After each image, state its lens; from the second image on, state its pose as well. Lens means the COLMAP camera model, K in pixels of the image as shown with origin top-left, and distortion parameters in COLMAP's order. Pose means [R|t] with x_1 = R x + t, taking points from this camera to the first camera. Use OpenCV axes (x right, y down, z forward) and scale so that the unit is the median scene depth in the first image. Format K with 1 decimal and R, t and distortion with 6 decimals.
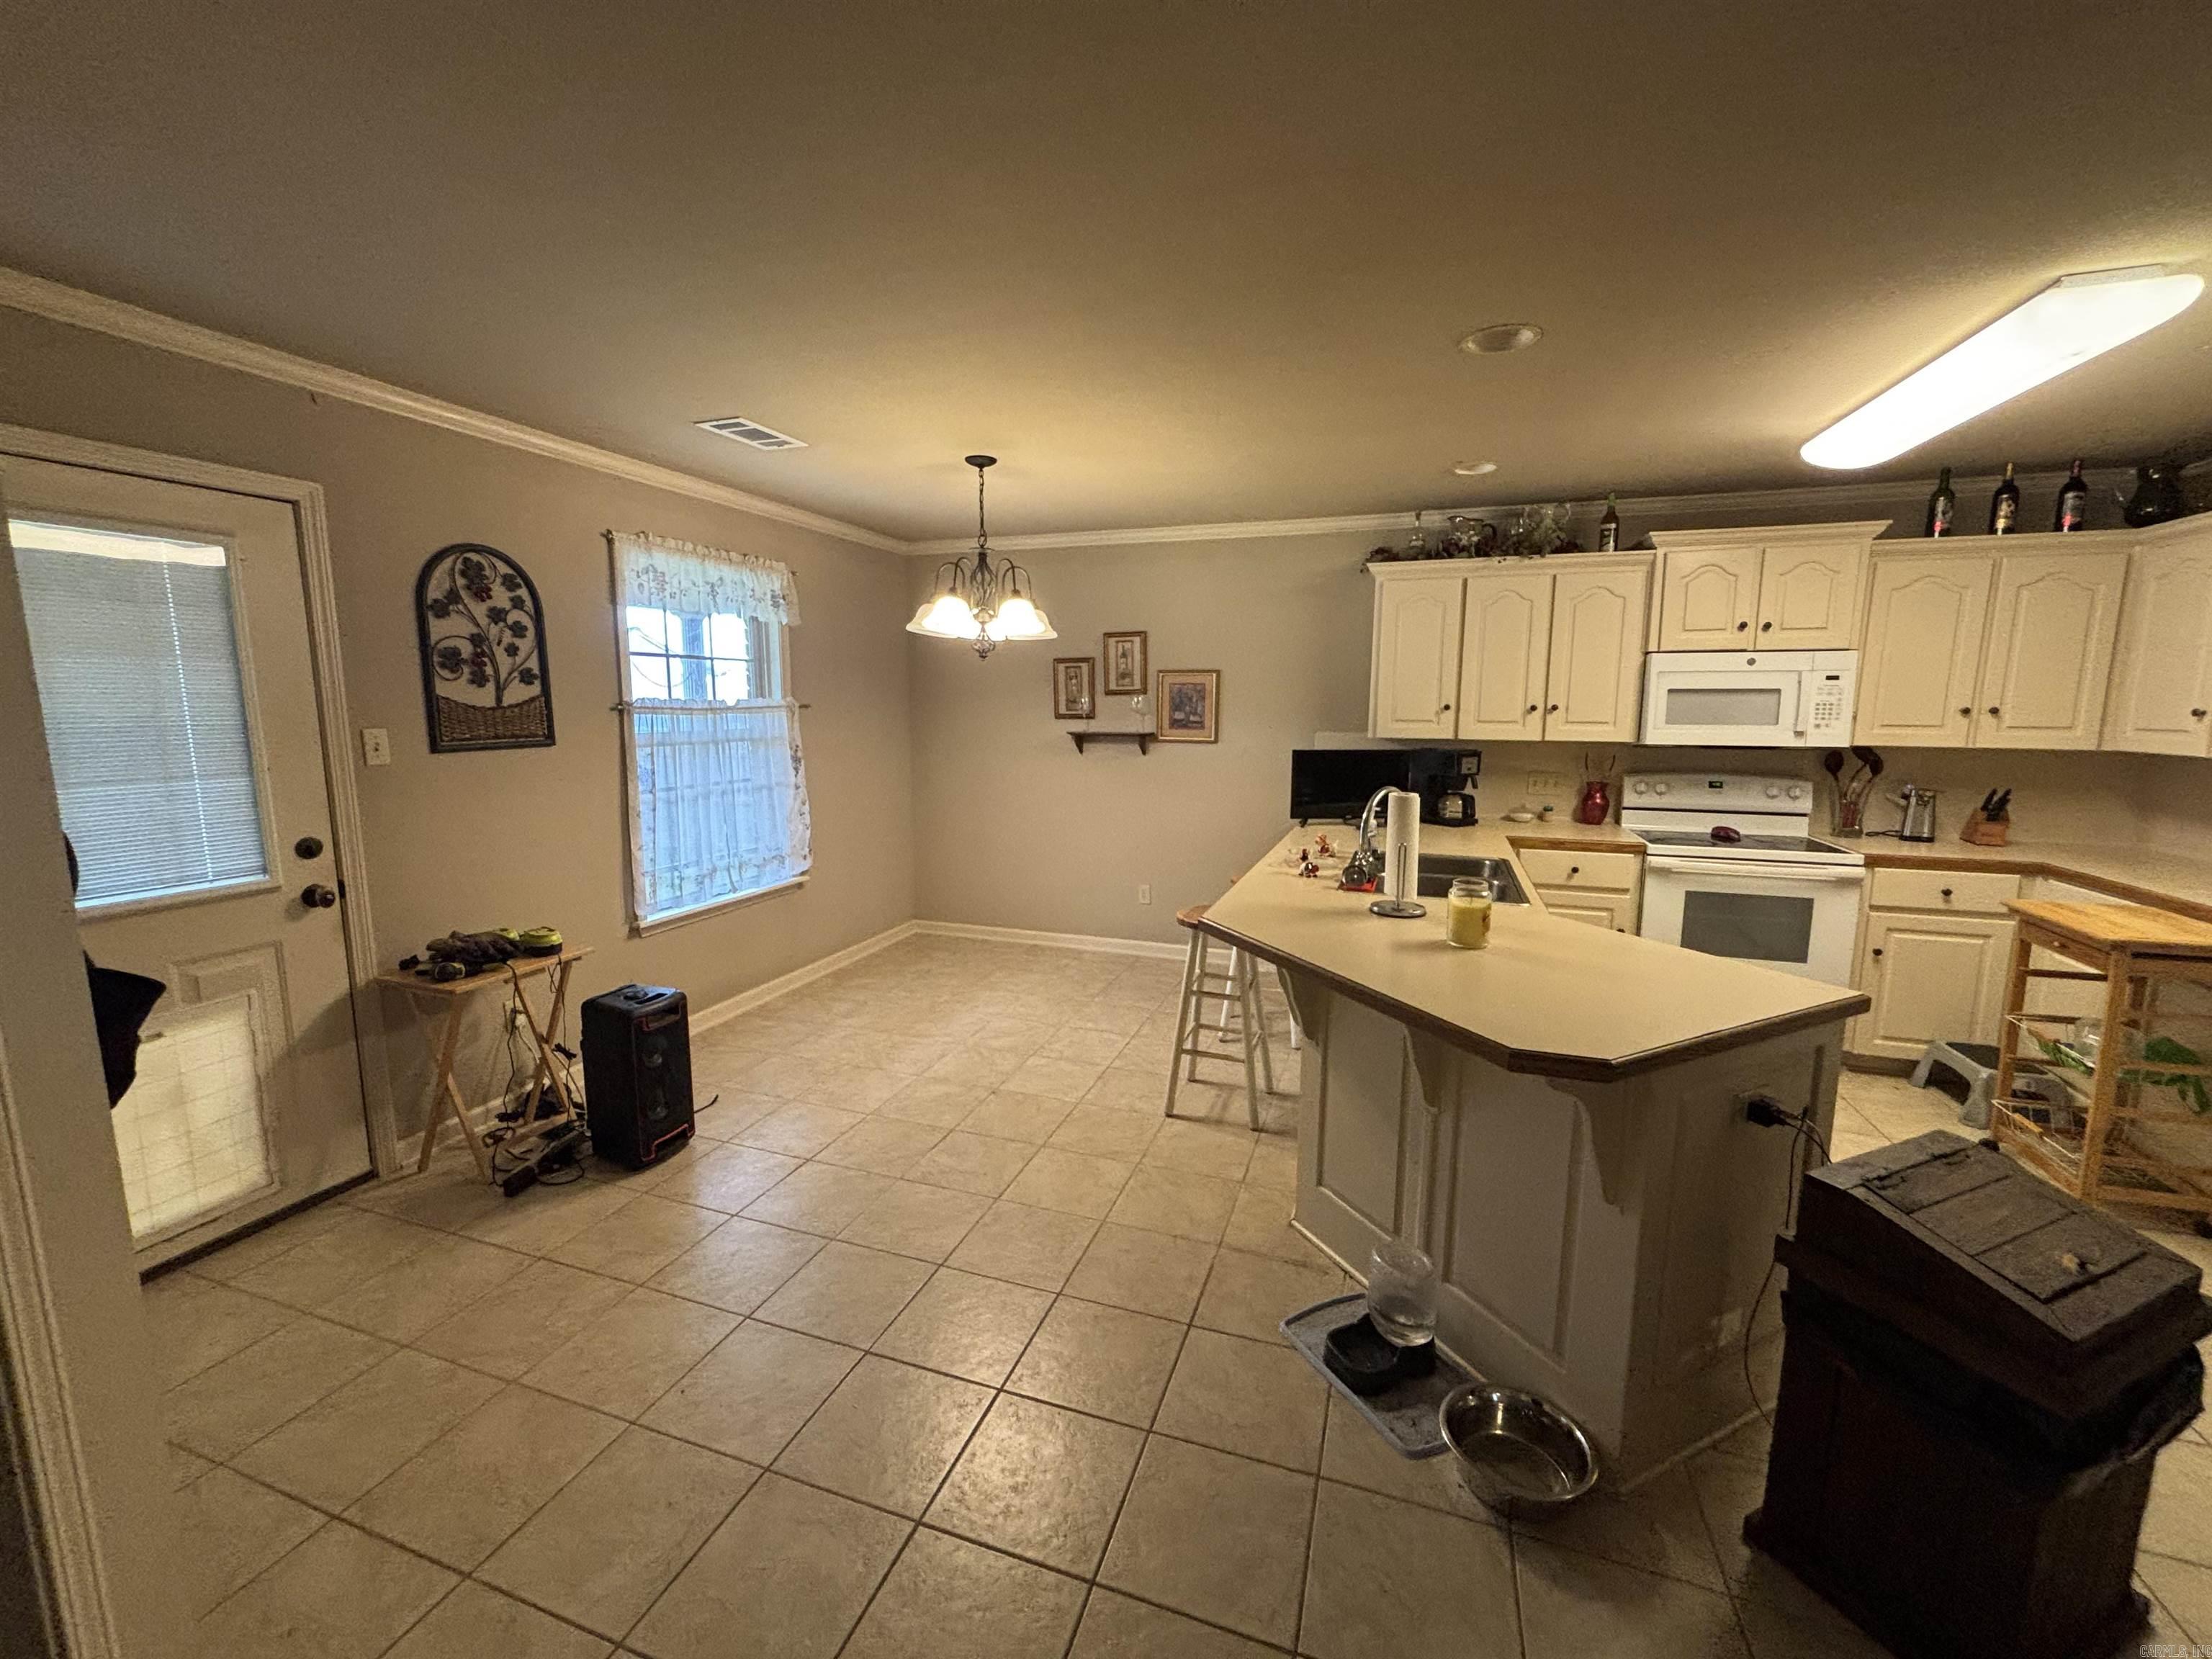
lens RADIAL K [[888.0, 0, 1126.1], [0, 888.0, 829.7], [0, 0, 1]] dist [0.002252, -0.000065]
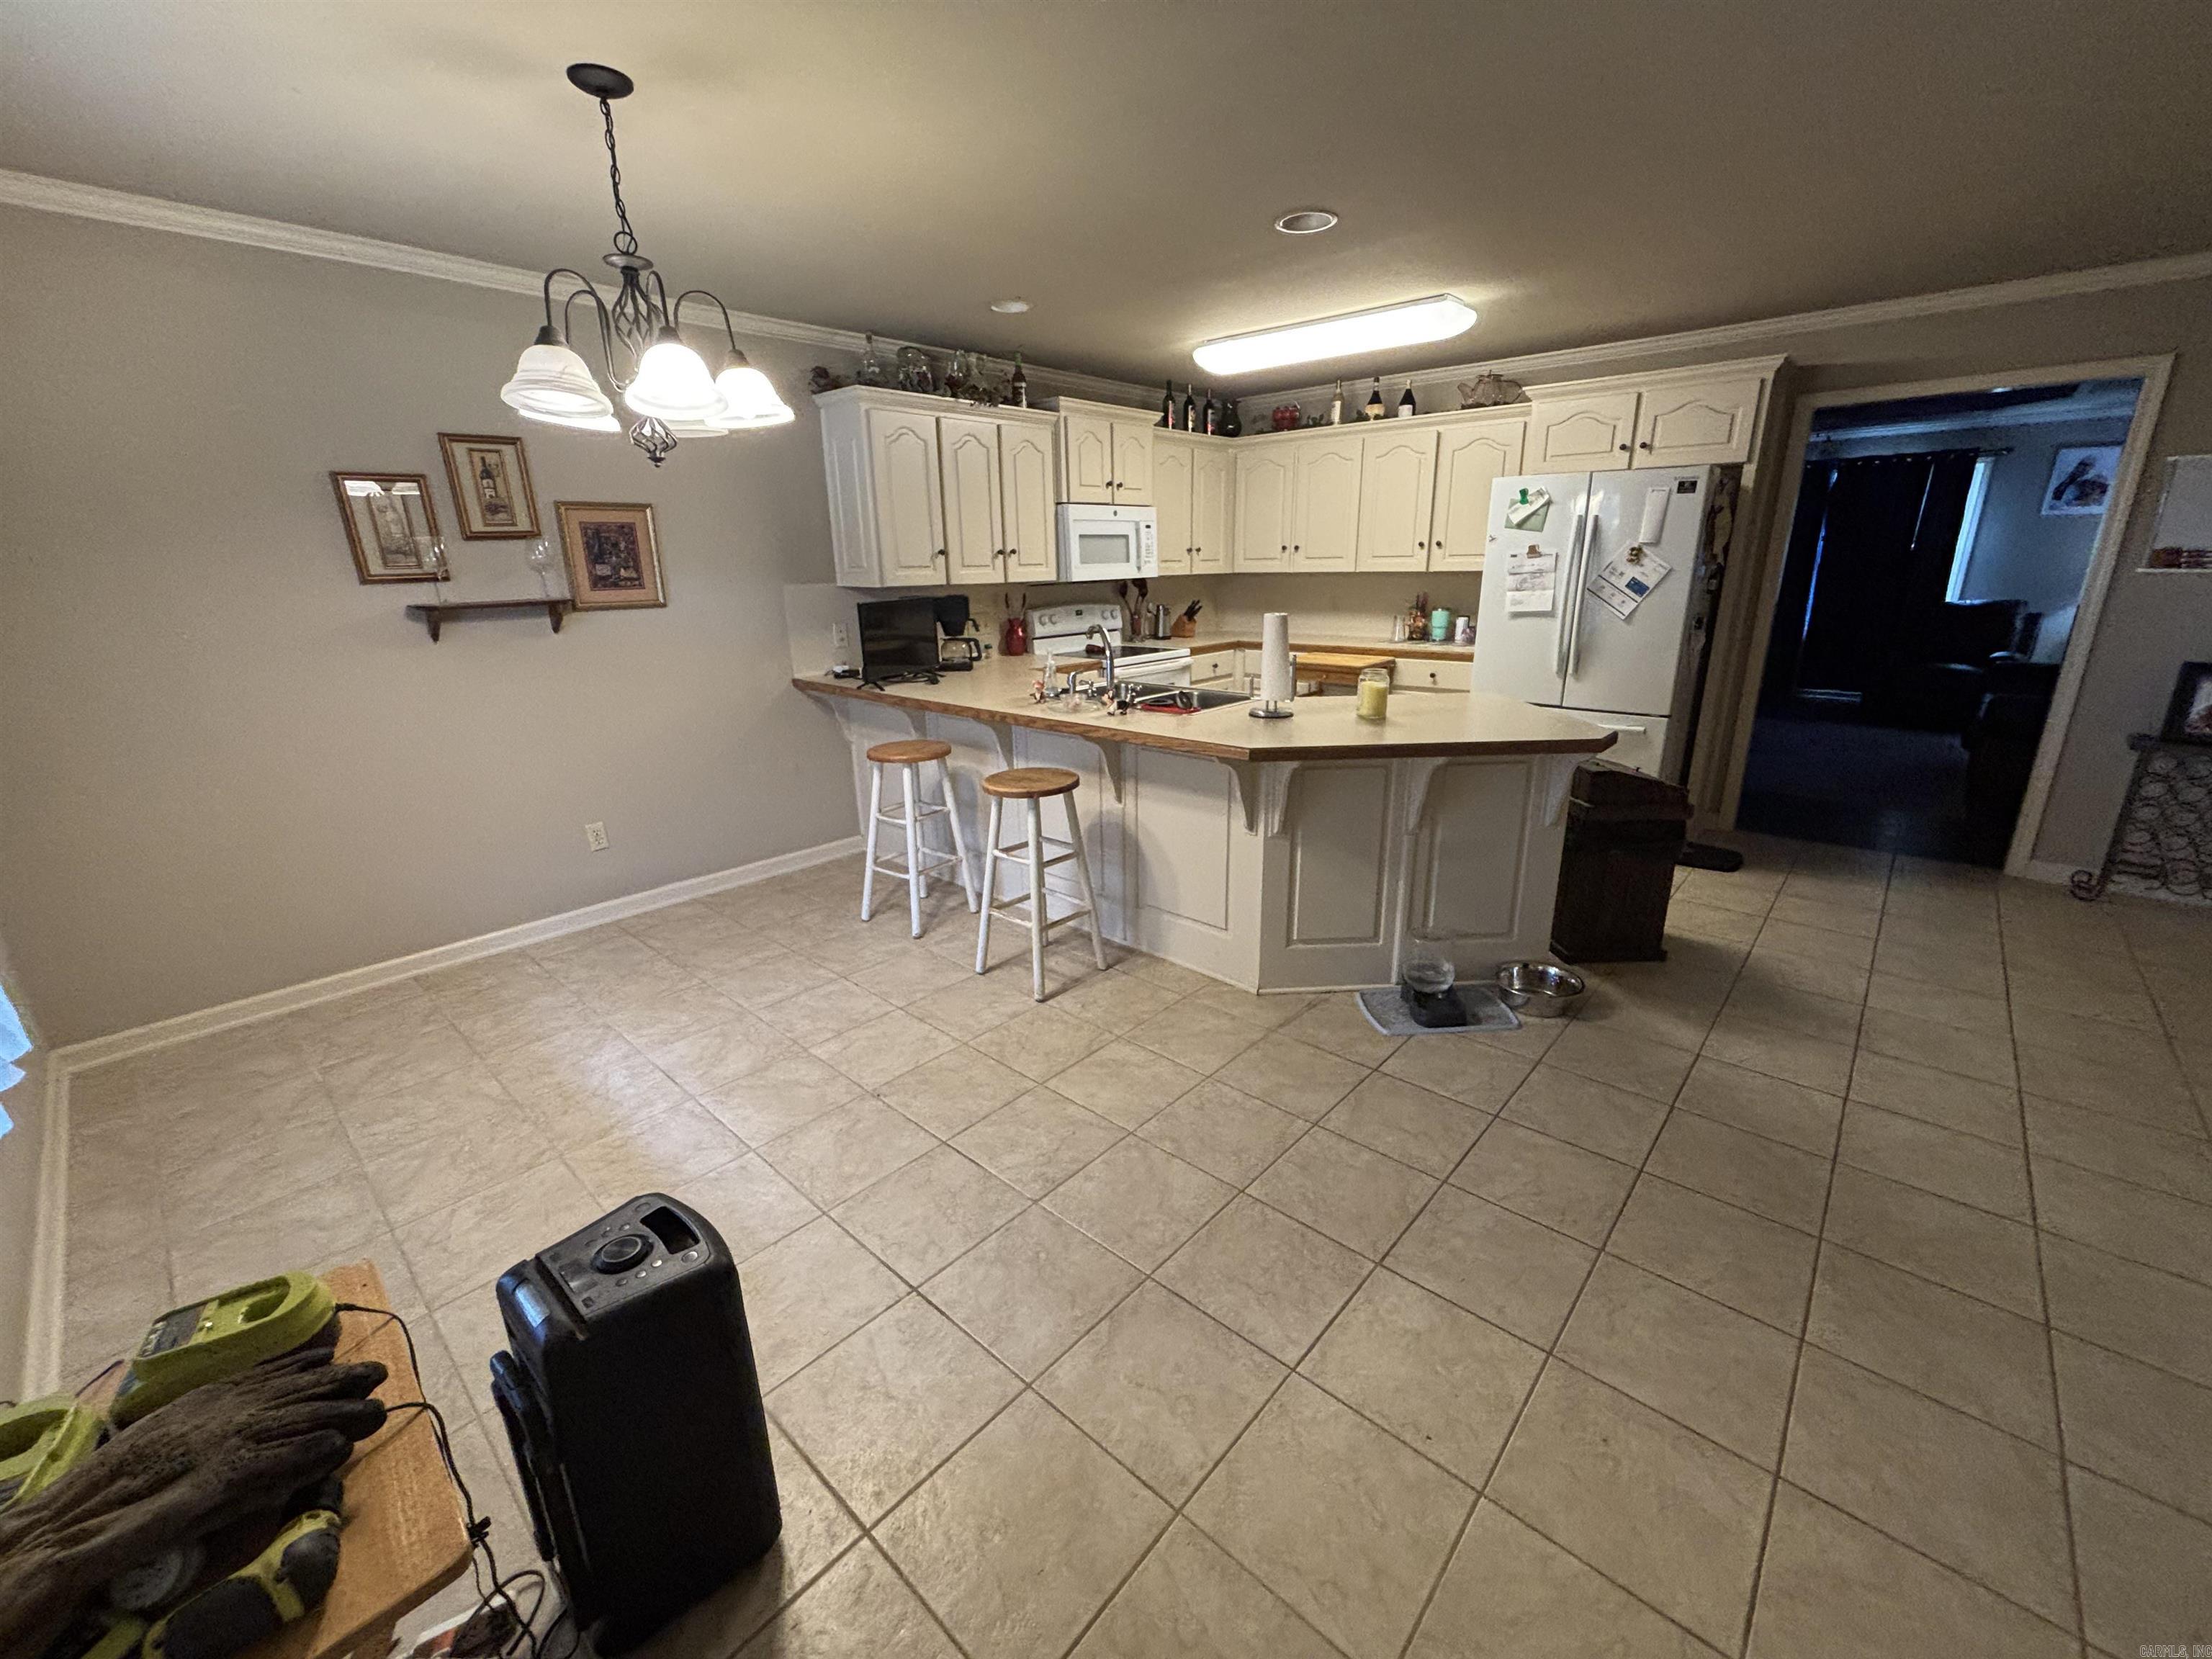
lens RADIAL K [[888.0, 0, 1101.8], [0, 888.0, 825.8], [0, 0, 1]] dist [0.002252, -0.000065]
pose [[0.399304, -0.273036, 0.875219, -0.527791], [0.153940, 0.961040, 0.229576, -0.042566], [-0.903802, 0.043061, 0.425778, 0.421154]]
